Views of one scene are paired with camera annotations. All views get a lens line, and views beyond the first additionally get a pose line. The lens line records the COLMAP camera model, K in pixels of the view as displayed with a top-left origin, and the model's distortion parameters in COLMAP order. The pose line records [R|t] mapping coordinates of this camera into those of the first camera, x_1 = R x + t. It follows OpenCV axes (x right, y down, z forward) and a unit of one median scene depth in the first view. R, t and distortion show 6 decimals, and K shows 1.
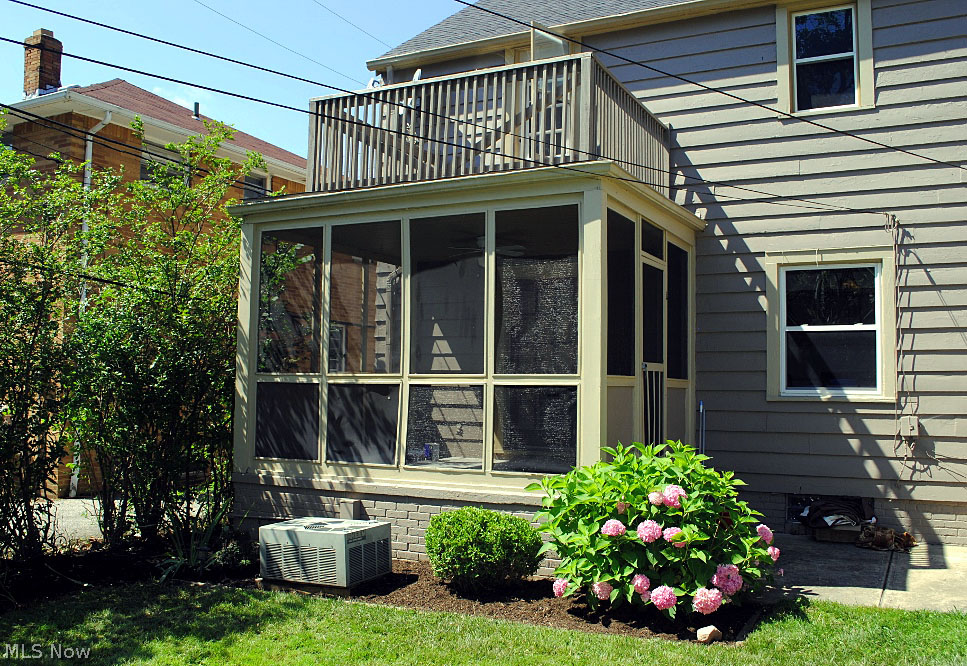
lens RADIAL K [[903.0, 0, 483.5], [0, 903.0, 333.0], [0, 0, 1]] dist [-0.060991, -0.004933]
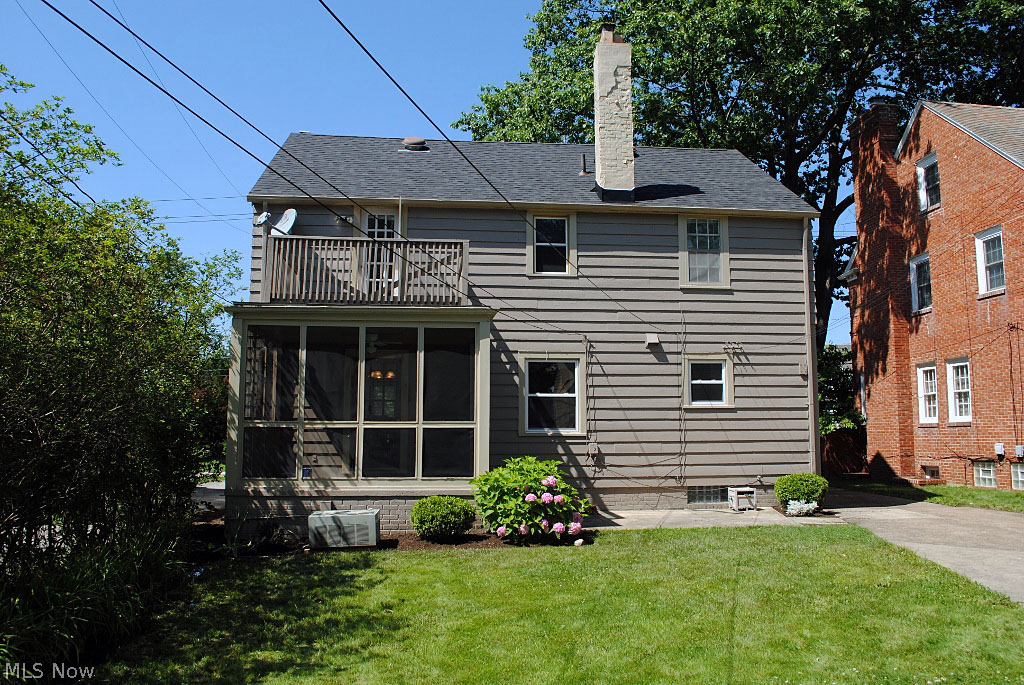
lens RADIAL K [[814.2, 0, 512.0], [0, 814.2, 342.5], [0, 0, 1]] dist [-0.082139, 0.001950]
pose [[0.836640, 0.048251, 0.545623, -0.612062], [-0.022757, 0.998314, -0.053389, -0.023318], [-0.547280, 0.032250, 0.836328, -0.350816]]
